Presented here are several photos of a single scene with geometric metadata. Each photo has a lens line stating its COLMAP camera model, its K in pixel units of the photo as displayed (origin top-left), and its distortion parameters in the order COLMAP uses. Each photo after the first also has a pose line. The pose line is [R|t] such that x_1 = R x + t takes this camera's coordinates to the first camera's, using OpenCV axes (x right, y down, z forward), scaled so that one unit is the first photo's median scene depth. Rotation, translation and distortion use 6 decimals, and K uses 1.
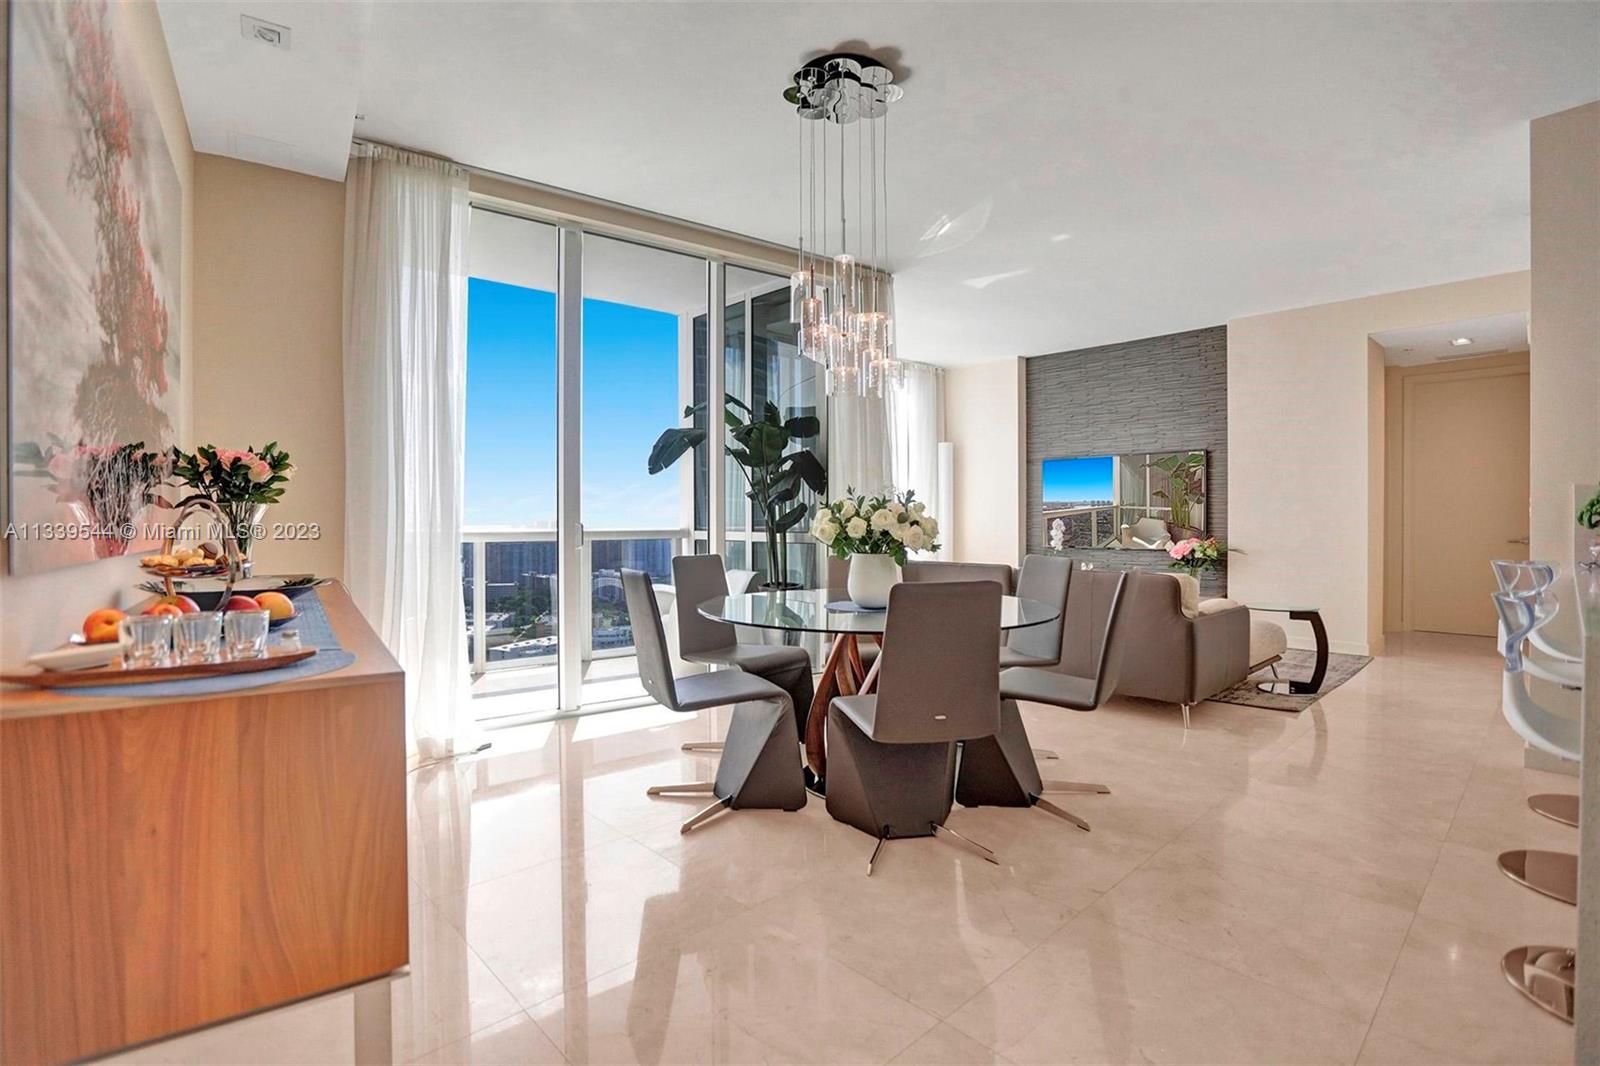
lens RADIAL K [[761.8, 0, 789.6], [0, 761.8, 526.0], [0, 0, 1]] dist [-0.045914, 0.015190]
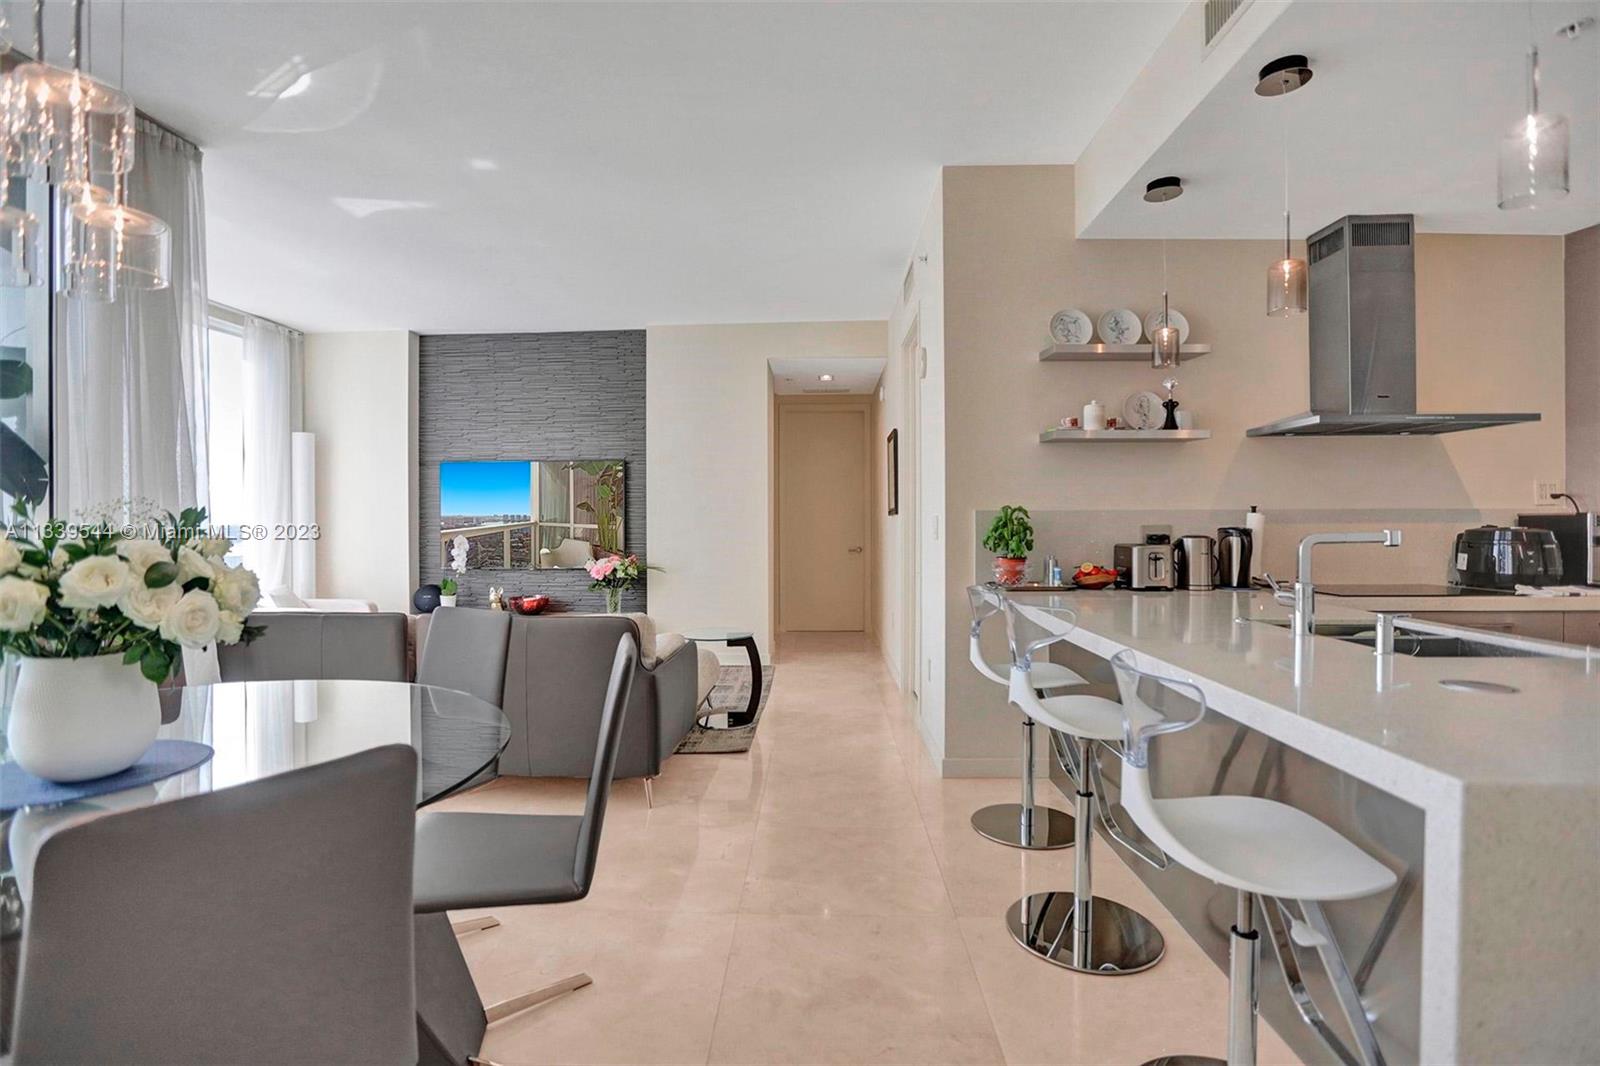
lens RADIAL K [[761.8, 0, 784.4], [0, 761.8, 529.4], [0, 0, 1]] dist [-0.045914, 0.015190]
pose [[0.720093, -0.003935, 0.693867, 0.045491], [0.006478, 0.999978, -0.001053, -0.014356], [-0.693847, 0.005253, 0.720103, 0.191948]]
